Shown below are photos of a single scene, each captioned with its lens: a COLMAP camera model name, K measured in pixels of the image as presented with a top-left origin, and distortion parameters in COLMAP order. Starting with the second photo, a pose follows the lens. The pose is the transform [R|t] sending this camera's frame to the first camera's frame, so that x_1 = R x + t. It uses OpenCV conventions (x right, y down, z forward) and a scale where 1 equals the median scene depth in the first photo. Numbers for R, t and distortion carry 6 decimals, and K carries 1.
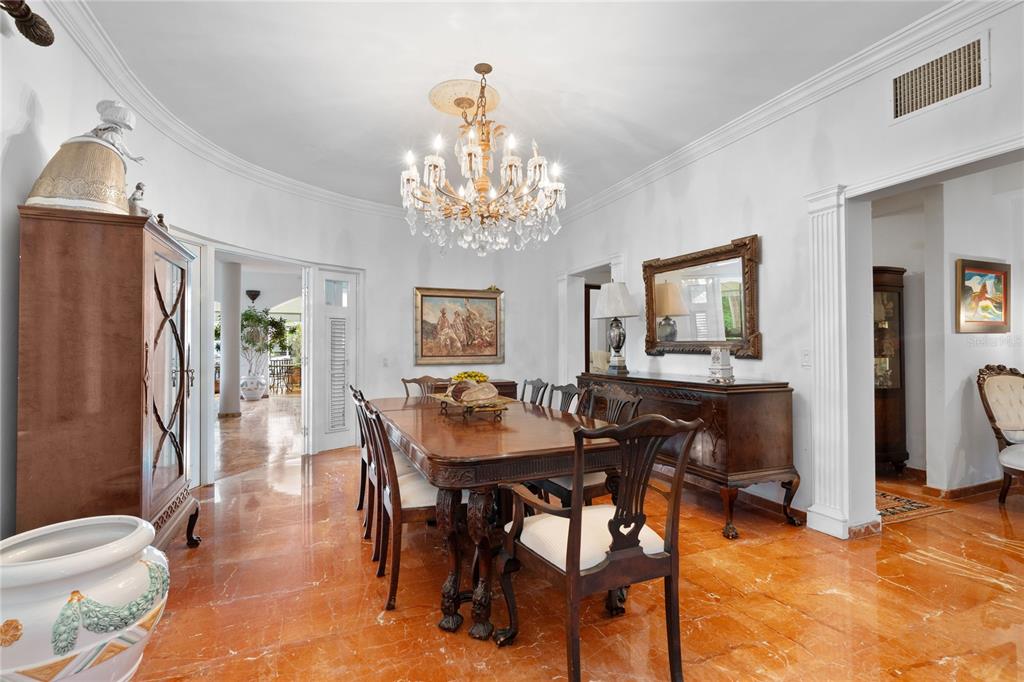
lens RADIAL K [[463.3, 0, 510.8], [0, 463.3, 343.5], [0, 0, 1]] dist [-0.001721, 0.000307]
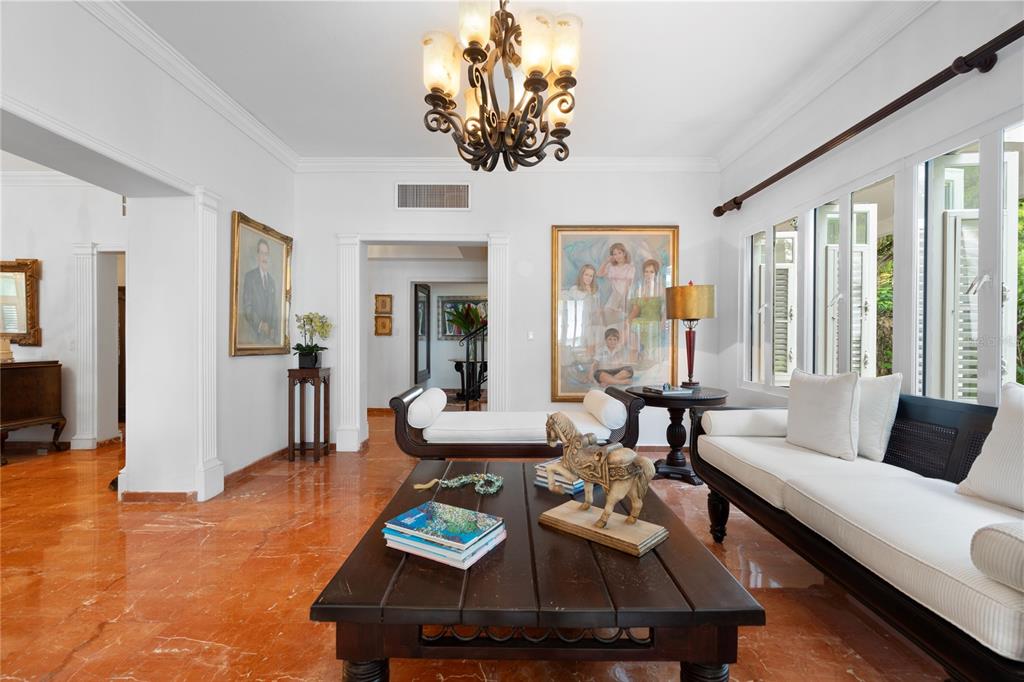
lens RADIAL K [[455.7, 0, 508.4], [0, 455.7, 338.9], [0, 0, 1]] dist [-0.000654, 0.000632]
pose [[0.396810, 0.000076, 0.917901, -0.203570], [-0.012575, 0.999907, 0.005353, -0.015837], [-0.917814, -0.013666, 0.396774, -0.988031]]
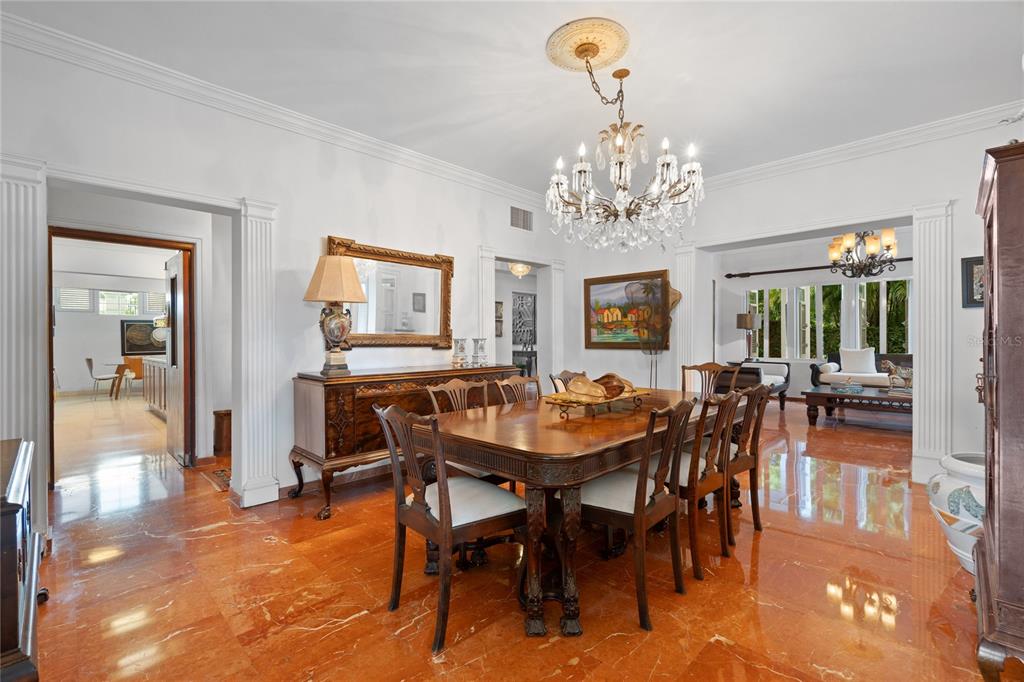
lens RADIAL K [[457.0, 0, 512.0], [0, 457.0, 341.0], [0, 0, 1]] dist [-0.000854, 0.000167]
pose [[-0.380964, -0.000082, 0.924590, -0.833978], [-0.003520, 0.999993, -0.001362, 0.011875], [-0.924583, -0.003773, -0.380961, 1.463741]]
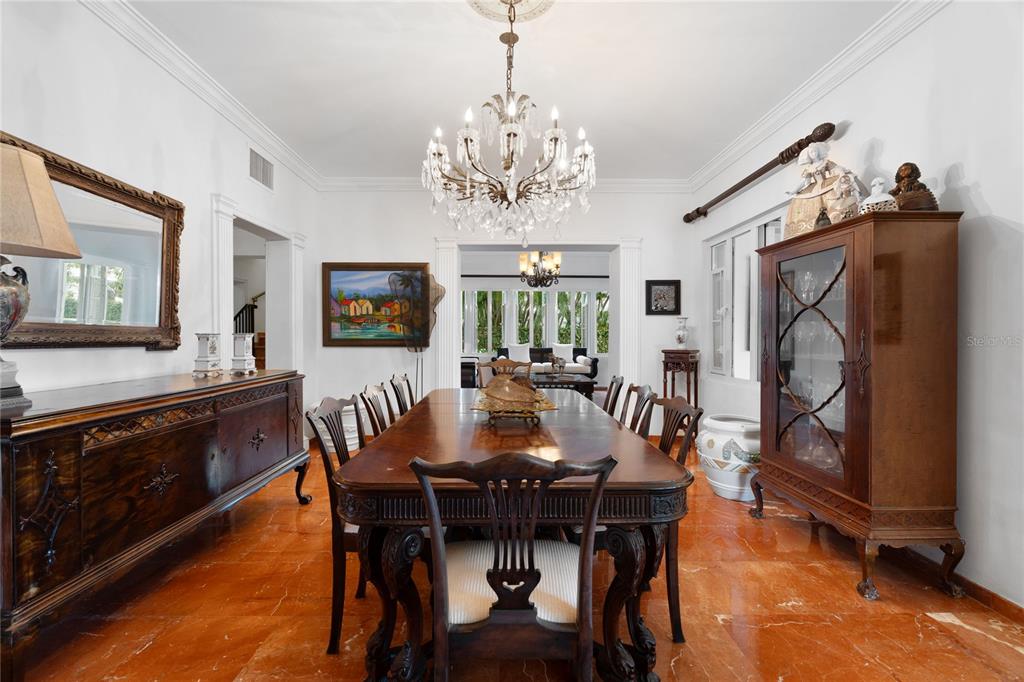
lens RADIAL K [[455.7, 0, 508.4], [0, 455.7, 338.9], [0, 0, 1]] dist [-0.000654, 0.000632]
pose [[-0.925842, -0.003061, 0.377899, -0.364859], [-0.003889, 0.999991, -0.001428, 0.013651], [-0.377891, -0.002792, -0.925846, 1.675873]]
